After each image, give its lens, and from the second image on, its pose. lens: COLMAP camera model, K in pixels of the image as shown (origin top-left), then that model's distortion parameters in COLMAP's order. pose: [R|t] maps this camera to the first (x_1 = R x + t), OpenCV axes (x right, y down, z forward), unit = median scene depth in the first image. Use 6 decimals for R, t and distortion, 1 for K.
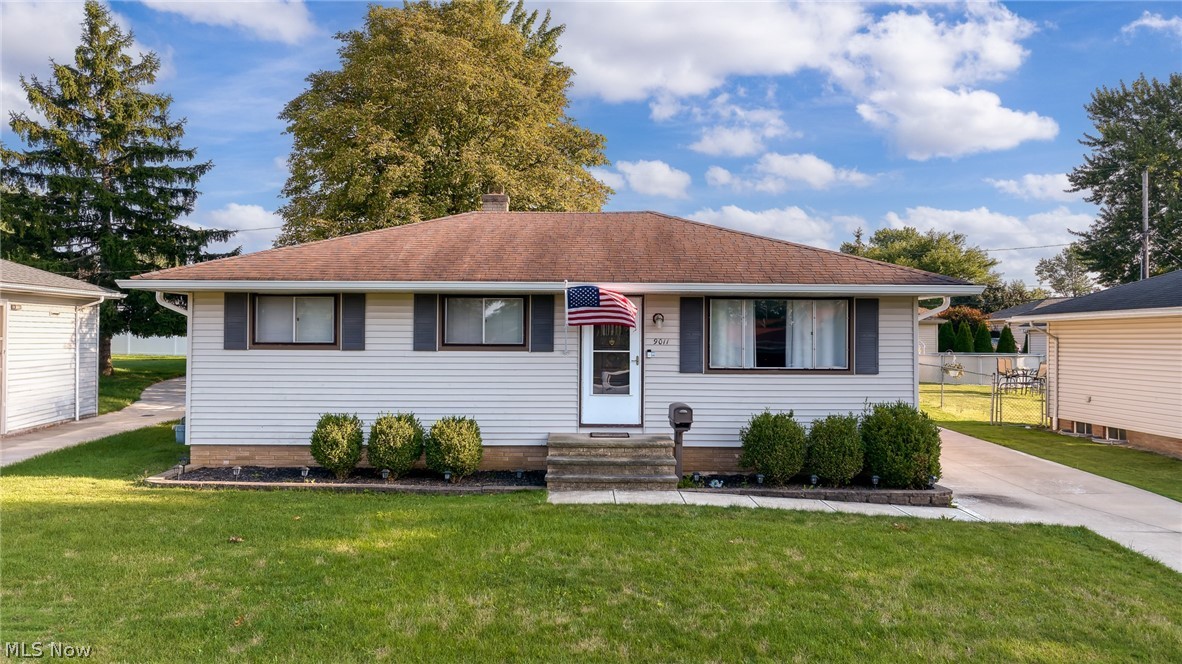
lens RADIAL K [[823.2, 0, 586.6], [0, 823.2, 331.9], [0, 0, 1]] dist [-0.009538, -0.000465]
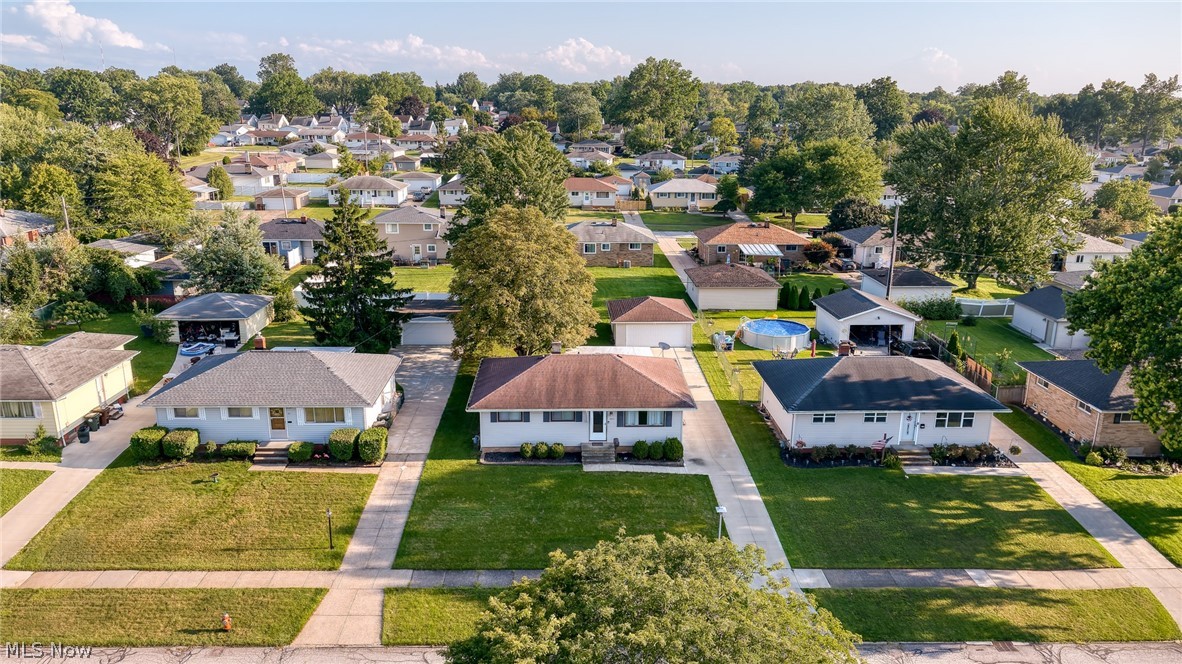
lens RADIAL K [[823.2, 0, 586.6], [0, 823.2, 331.9], [0, 0, 1]] dist [-0.009538, -0.000465]
pose [[0.999527, -0.009932, 0.029108, -0.122807], [0.001492, 0.960967, 0.276658, -1.368867], [-0.030720, -0.276484, 0.960527, -2.386175]]
